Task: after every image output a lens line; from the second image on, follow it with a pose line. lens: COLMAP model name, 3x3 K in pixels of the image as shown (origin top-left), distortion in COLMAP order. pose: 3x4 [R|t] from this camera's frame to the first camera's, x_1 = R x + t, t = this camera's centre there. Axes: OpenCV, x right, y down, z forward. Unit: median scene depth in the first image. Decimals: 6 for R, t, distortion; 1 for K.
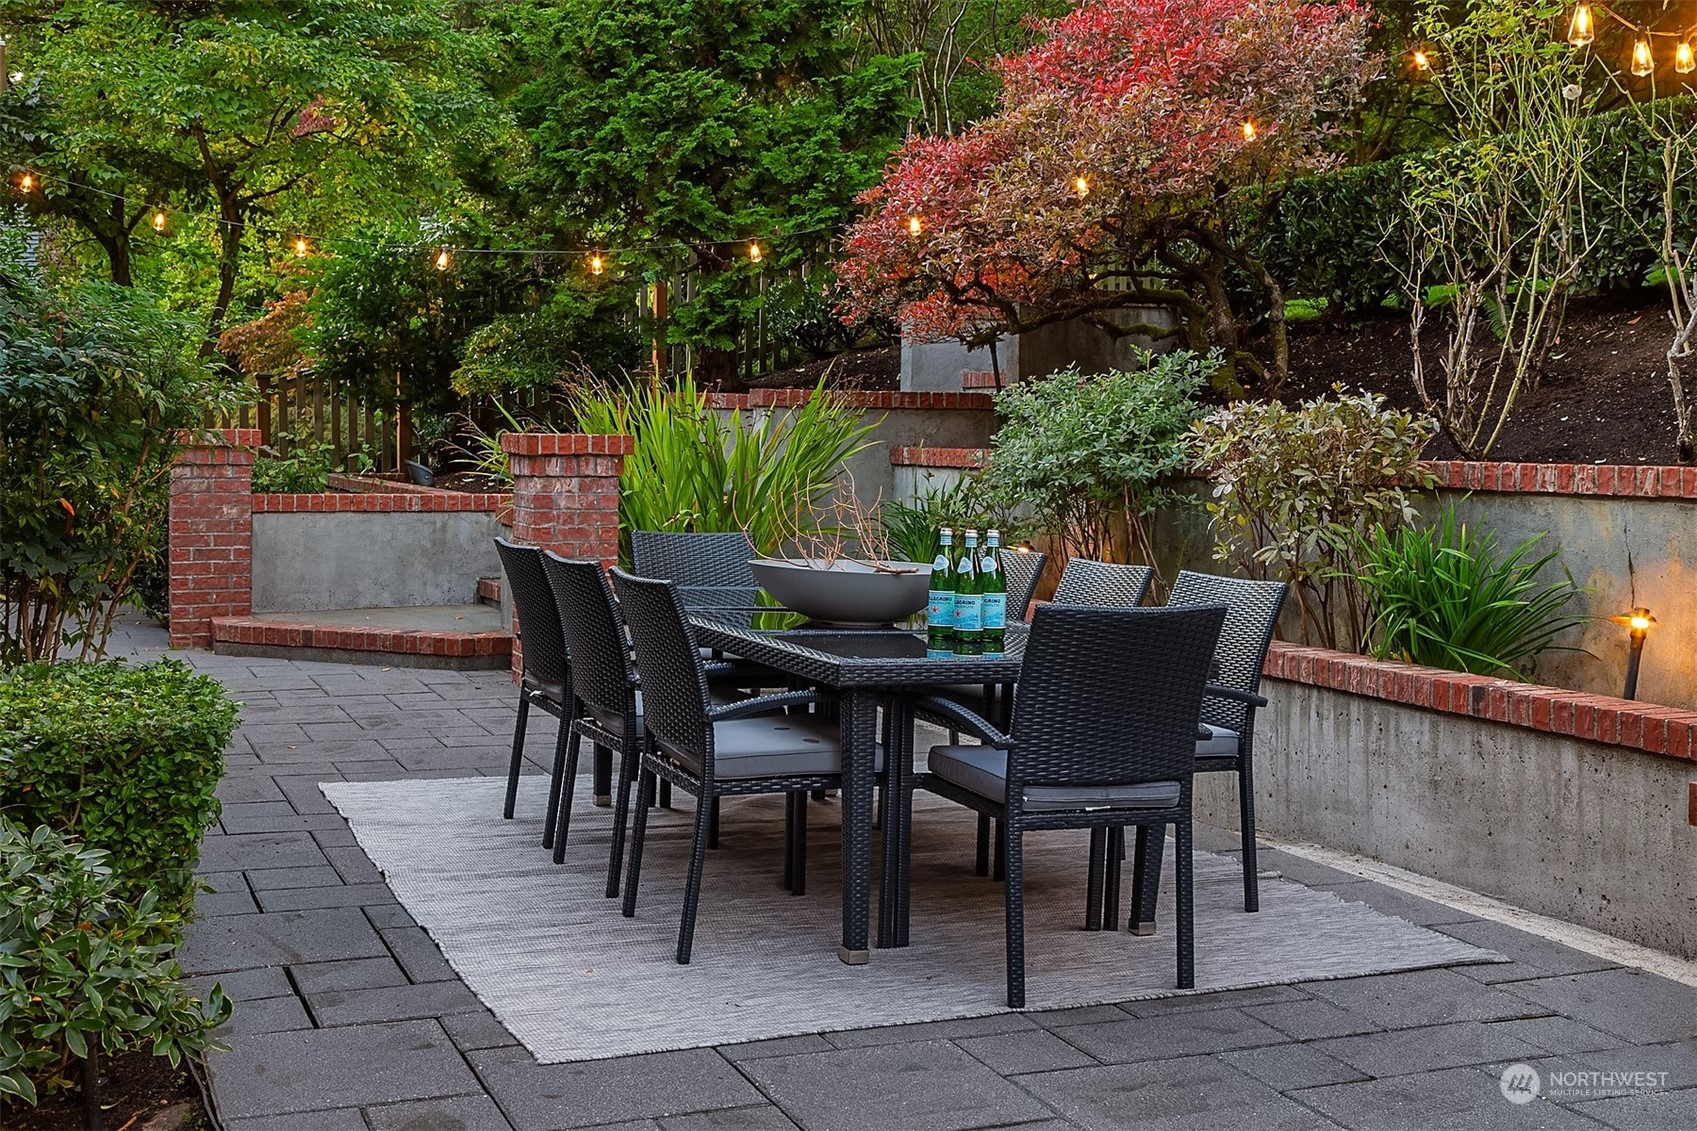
lens RADIAL K [[1959.6, 0, 849.4], [0, 1959.6, 560.5], [0, 0, 1]] dist [0.013343, 0.000000]
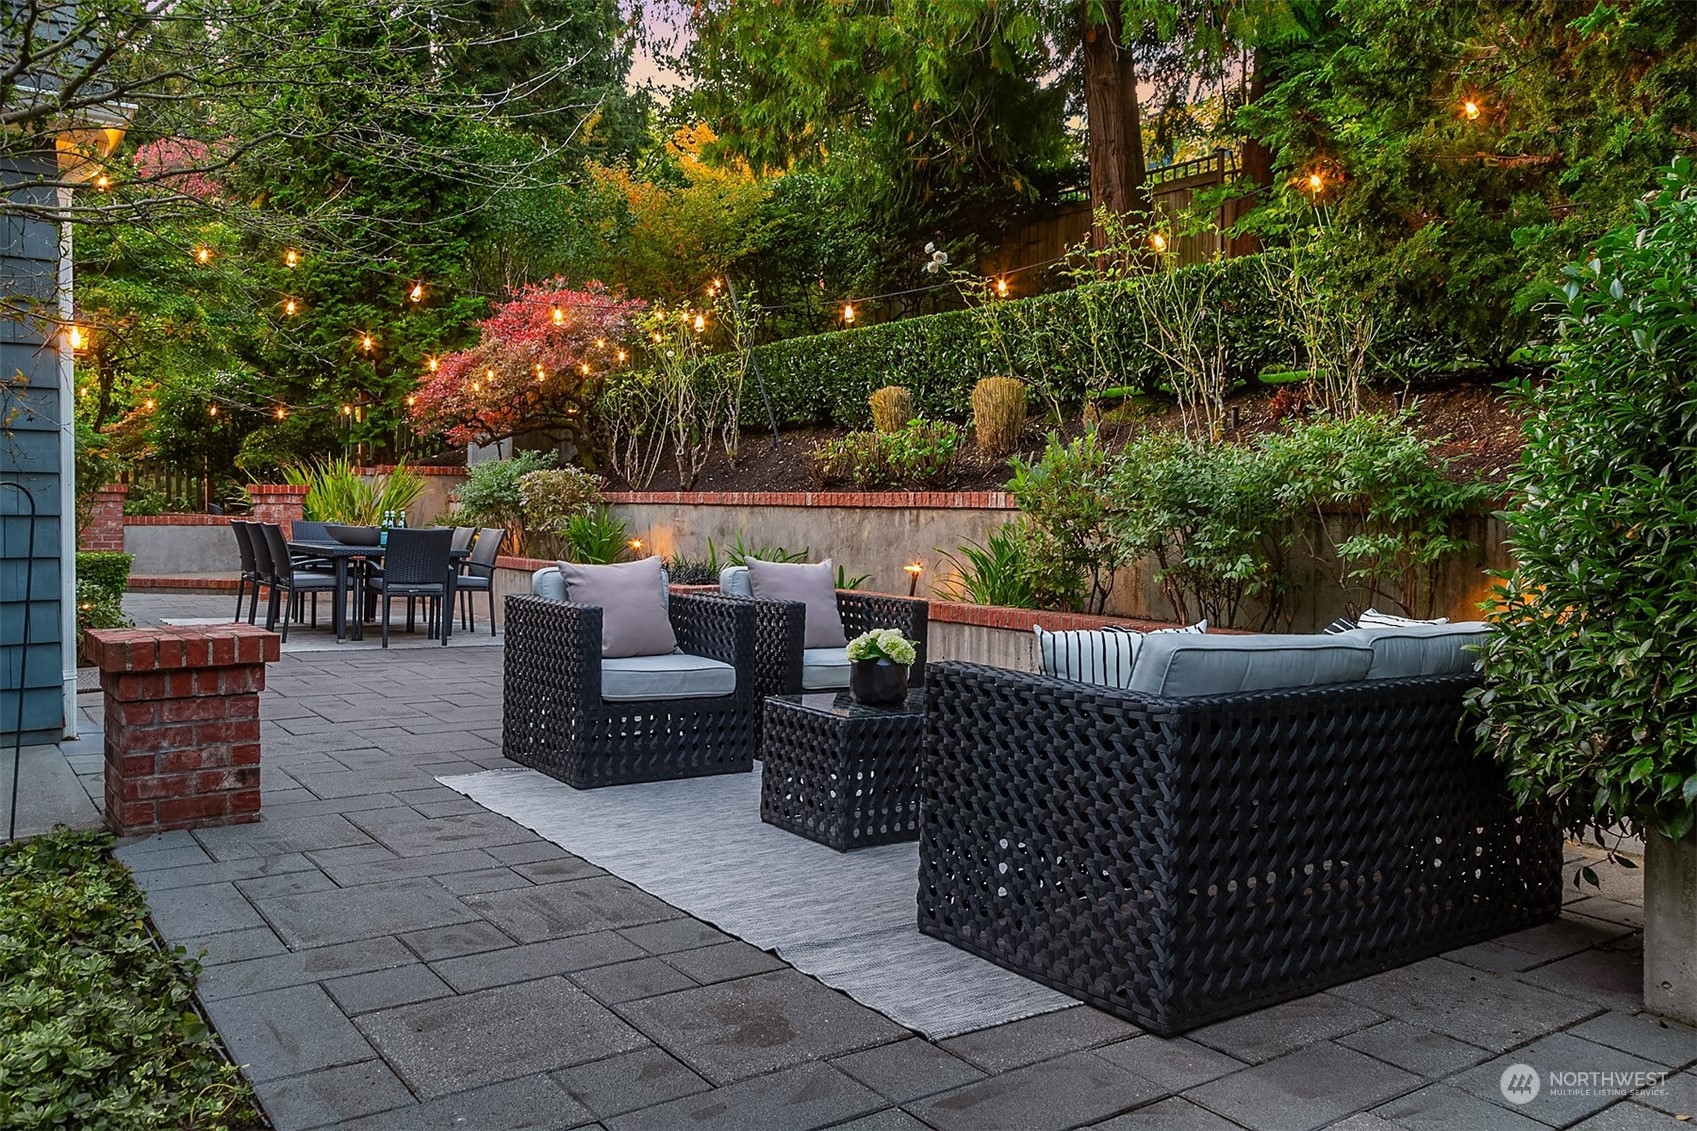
lens RADIAL K [[1355.3, 0, 845.4], [0, 1355.3, 572.9], [0, 0, 1]] dist [-0.007068, -0.000881]
pose [[0.978759, -0.010778, 0.204729, 0.114582], [0.013117, 0.999863, -0.010073, 0.039949], [-0.204592, 0.012544, 0.978767, -0.427020]]
